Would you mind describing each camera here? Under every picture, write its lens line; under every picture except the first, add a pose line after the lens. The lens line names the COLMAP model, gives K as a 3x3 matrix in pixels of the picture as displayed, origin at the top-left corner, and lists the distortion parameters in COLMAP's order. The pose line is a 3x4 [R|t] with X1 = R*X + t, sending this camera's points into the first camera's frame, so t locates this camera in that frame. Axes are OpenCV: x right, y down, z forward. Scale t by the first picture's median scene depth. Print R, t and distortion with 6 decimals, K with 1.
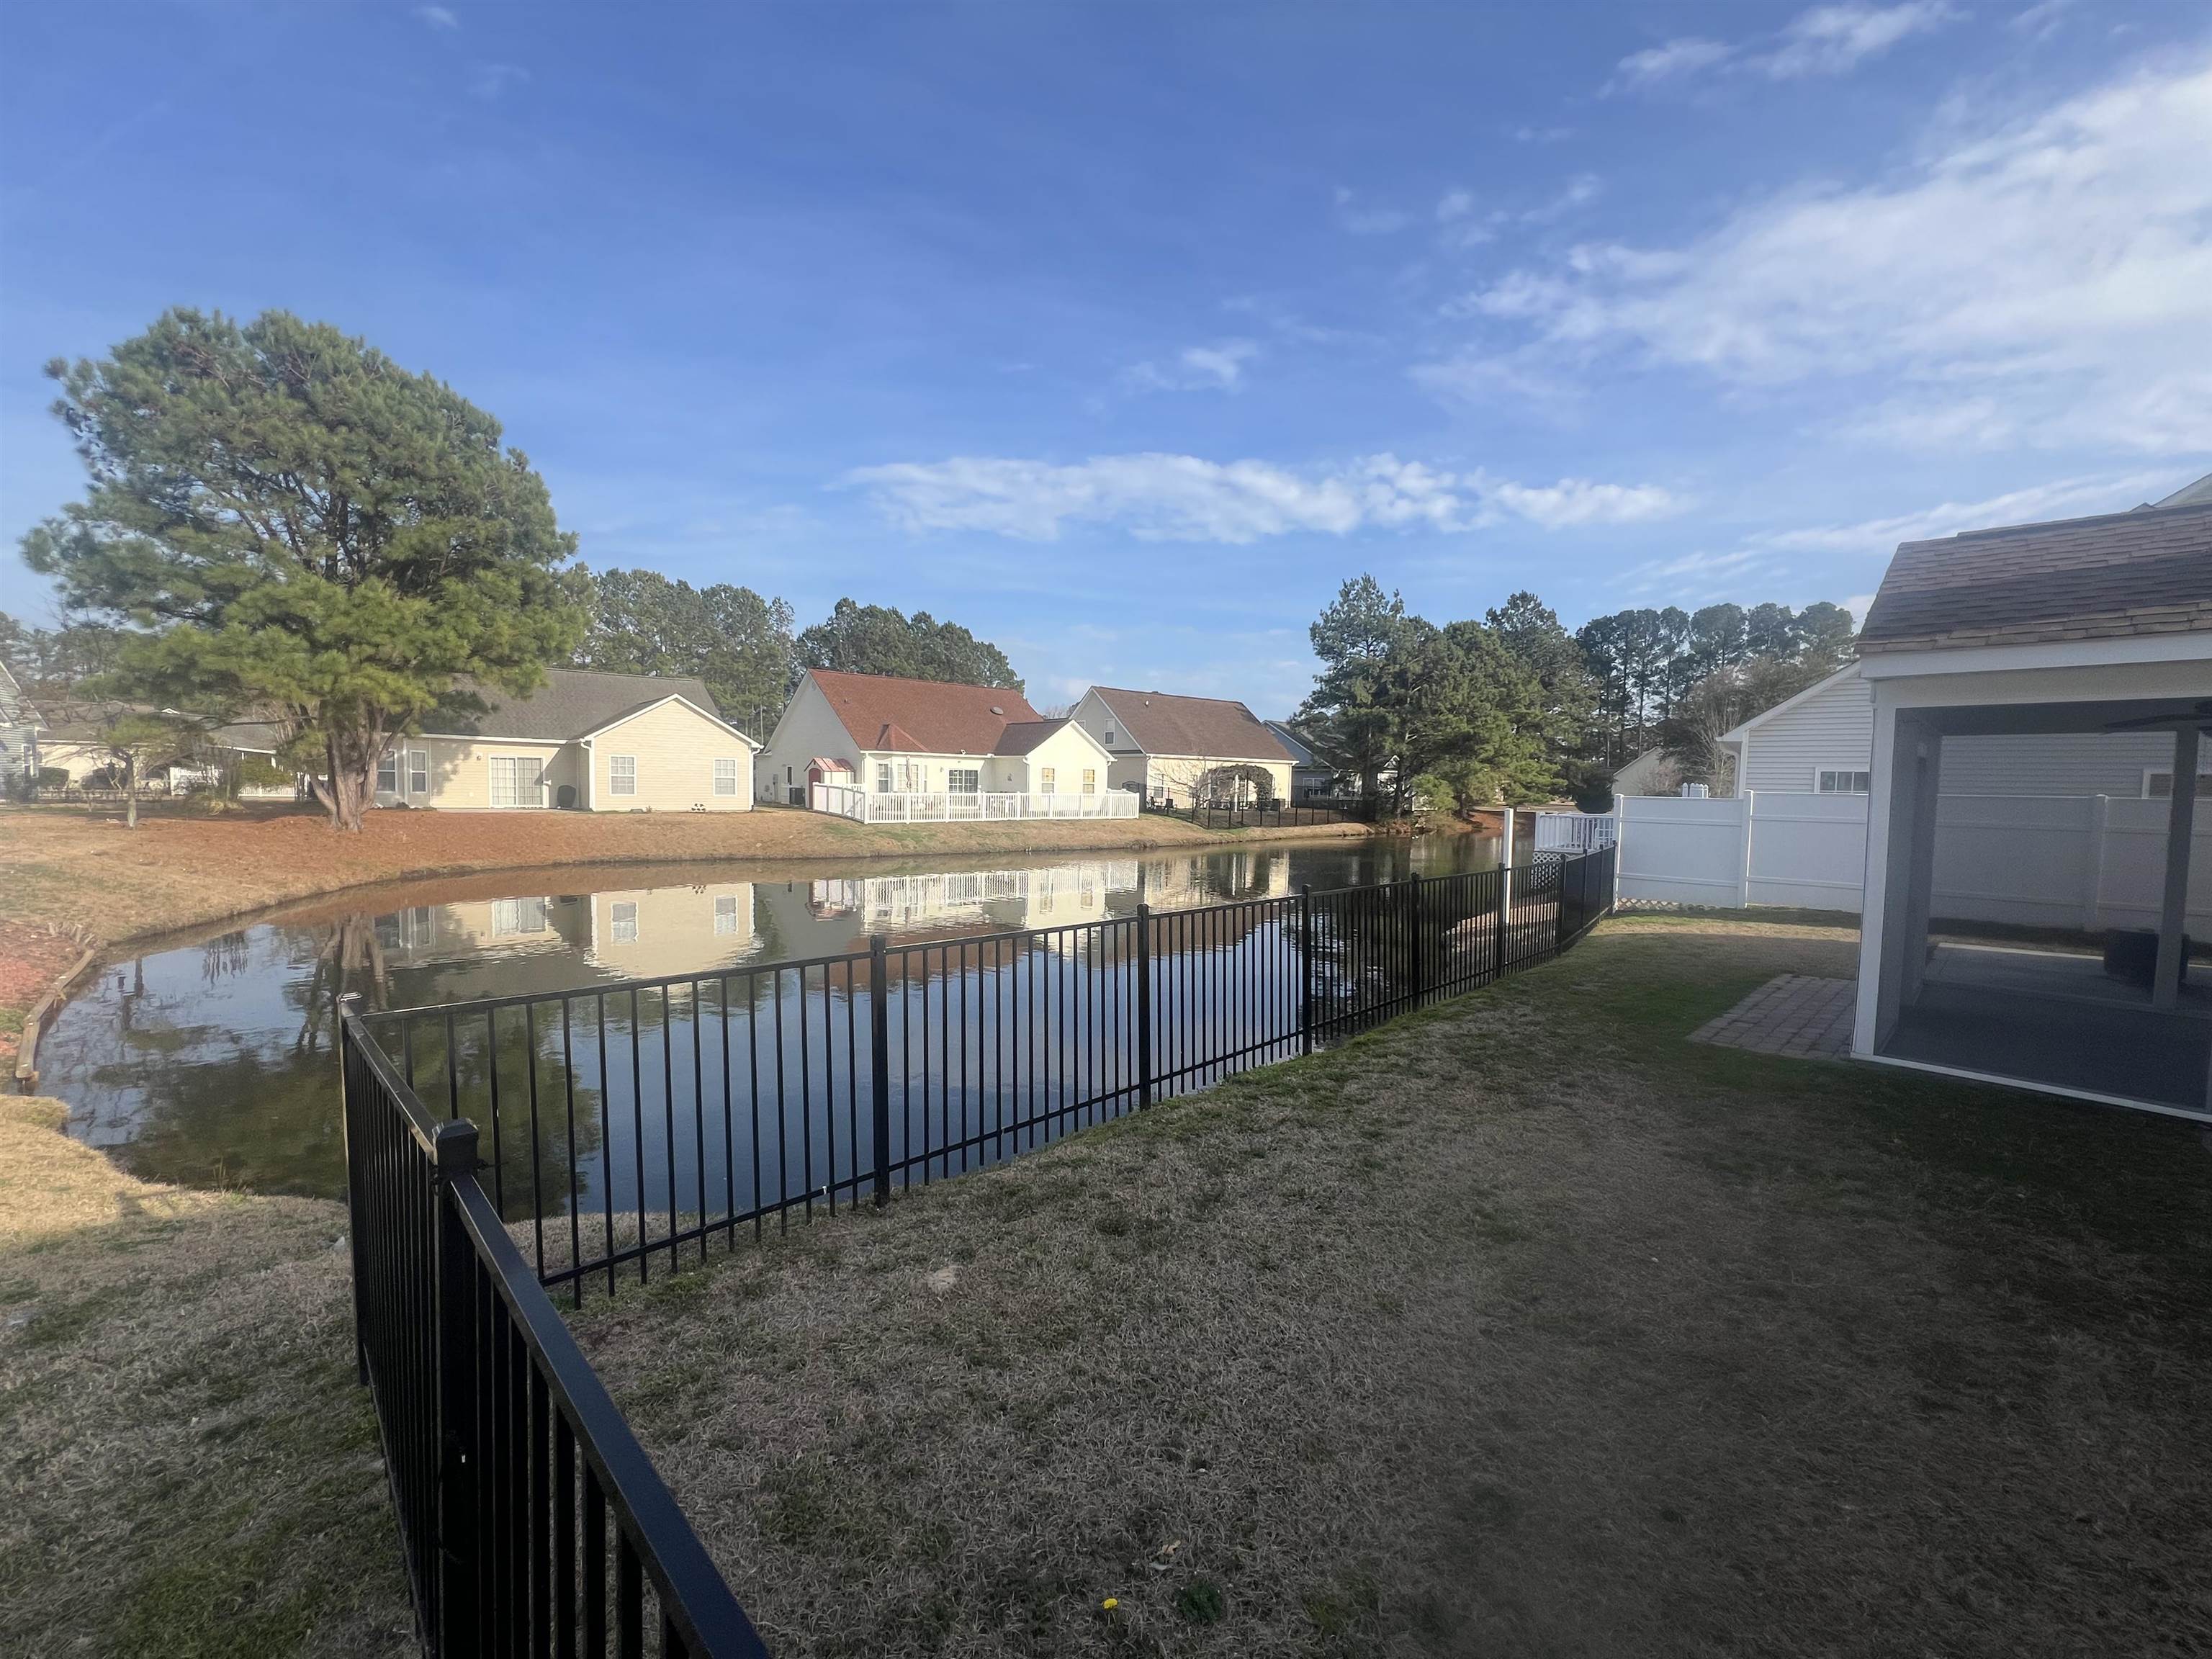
lens RADIAL K [[889.8, 0, 1099.7], [0, 889.8, 822.7], [0, 0, 1]] dist [-0.002691, 0.000240]
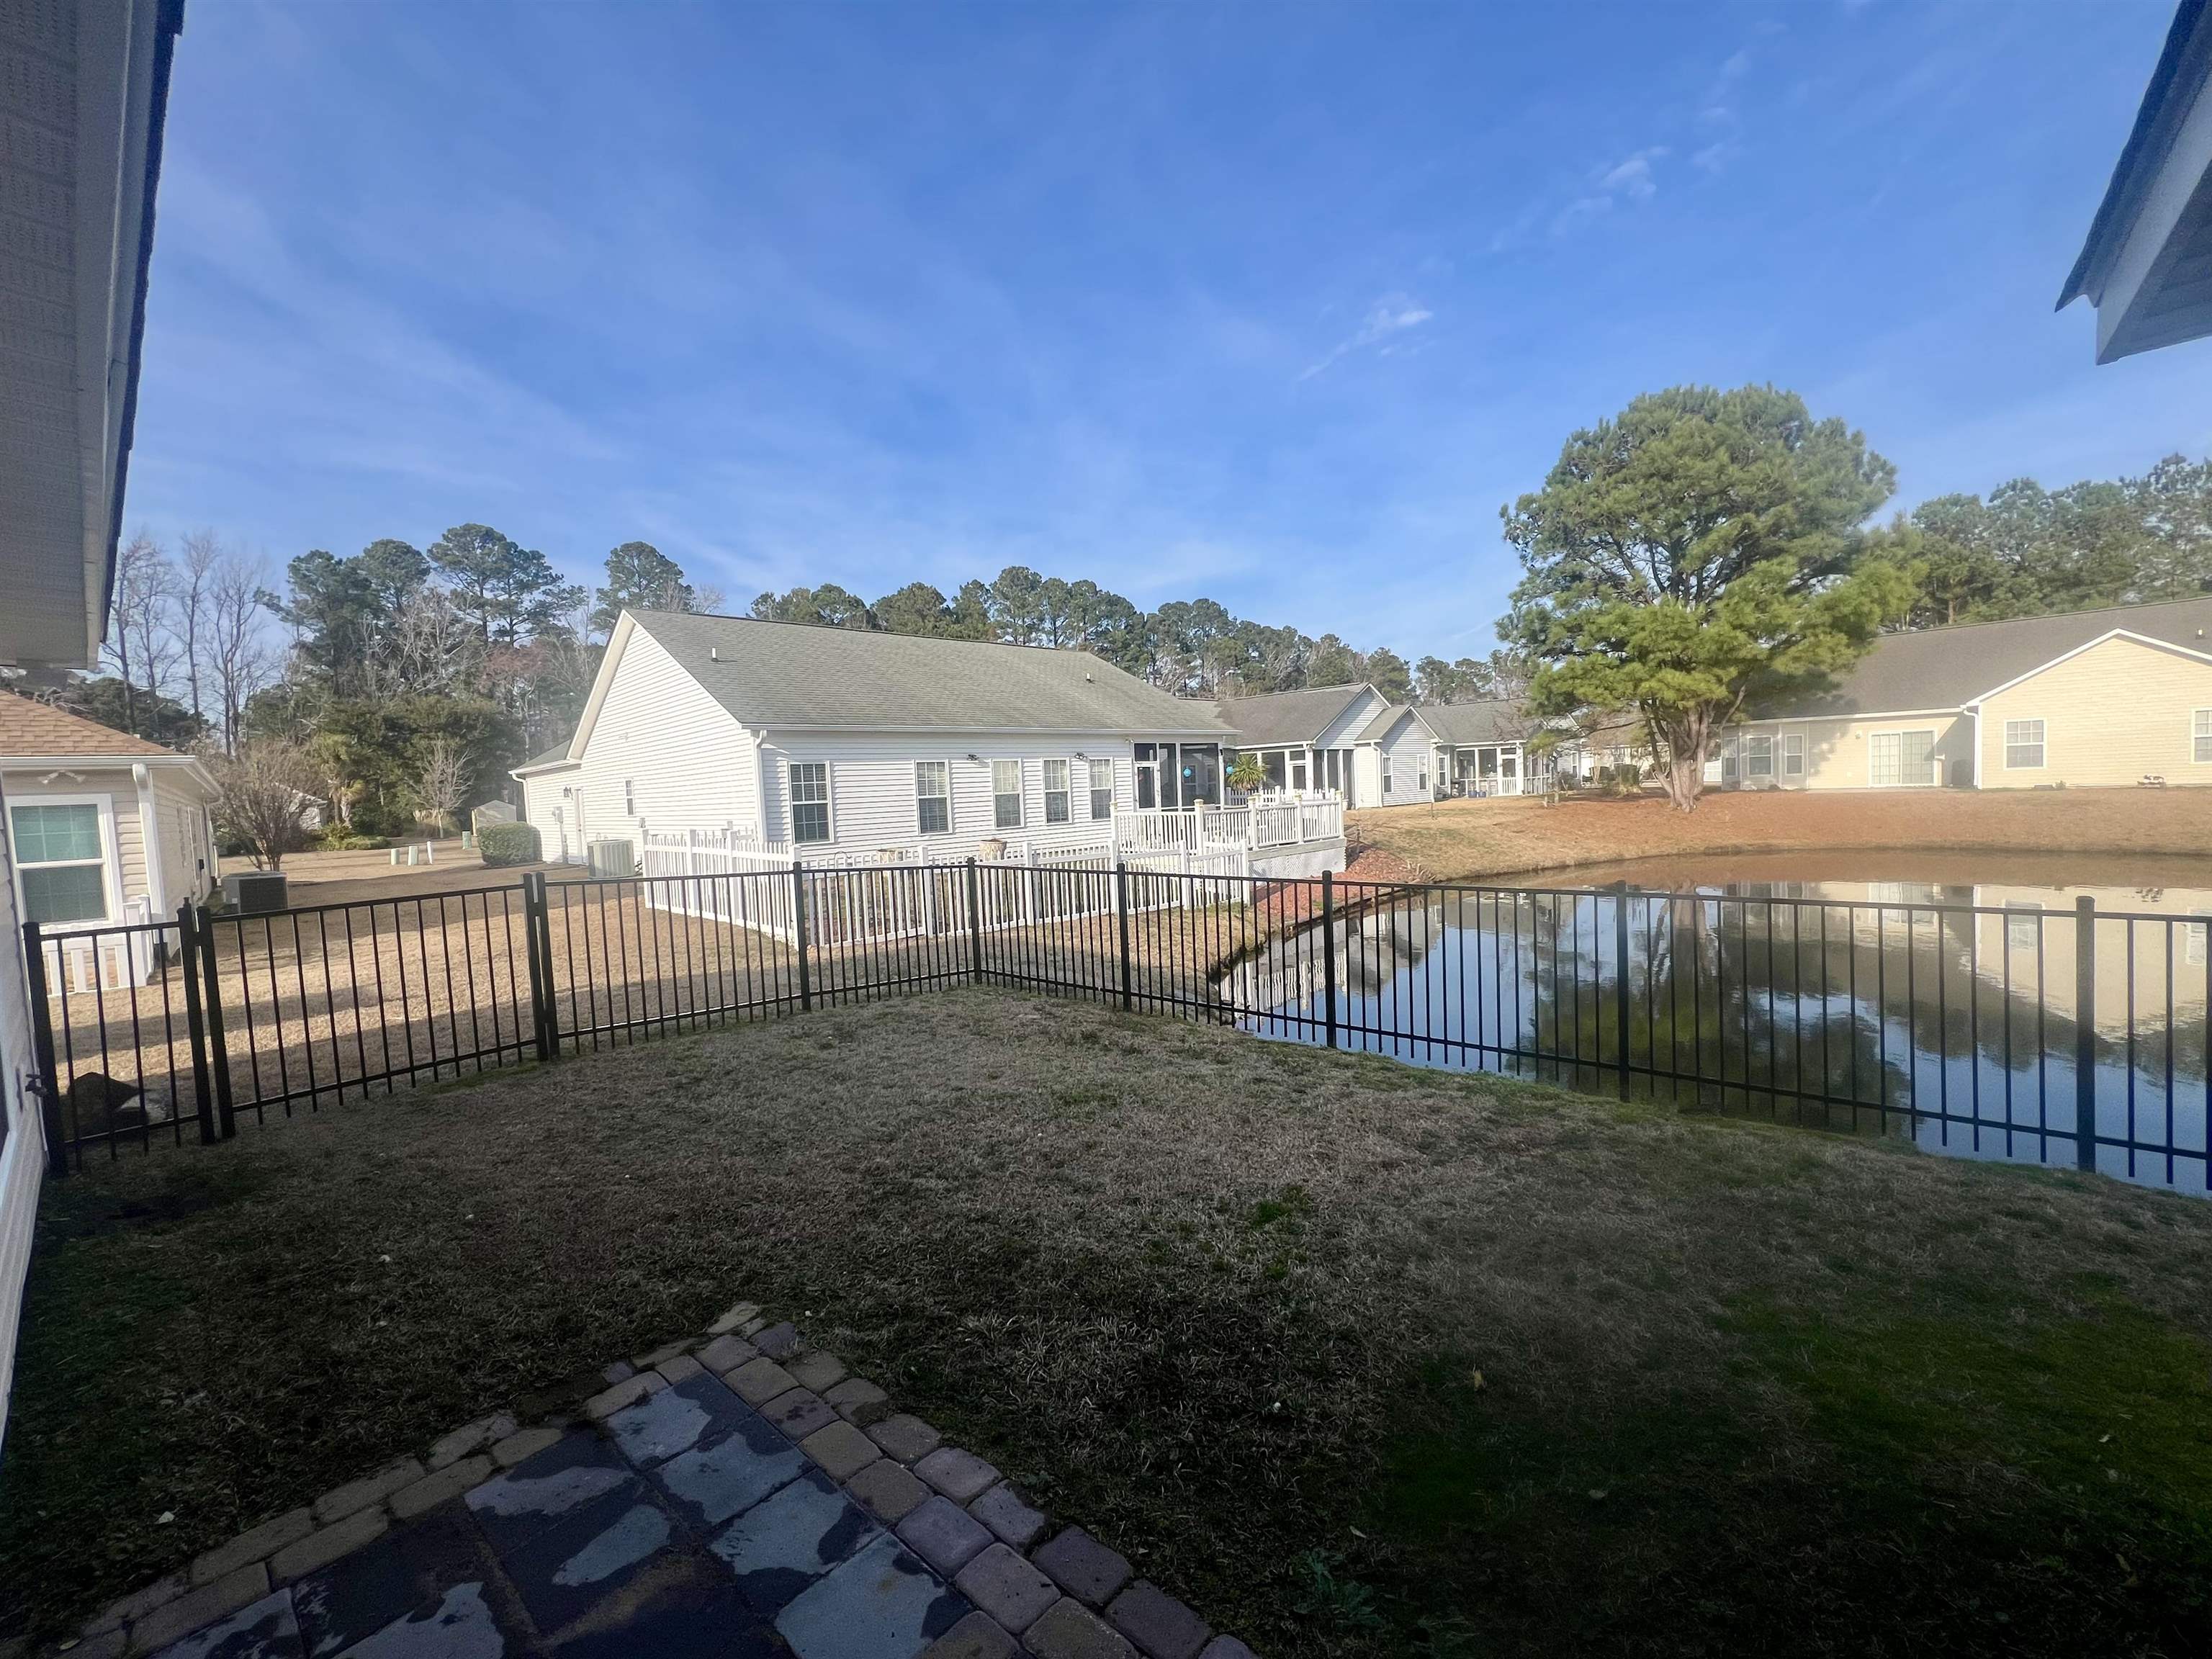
lens RADIAL K [[889.8, 0, 1110.1], [0, 889.8, 835.1], [0, 0, 1]] dist [-0.002691, 0.000240]
pose [[0.101741, 0.033687, -0.994240, 0.109871], [0.002184, 0.999417, 0.034086, 0.000225], [0.994809, -0.005639, 0.101608, 0.055456]]
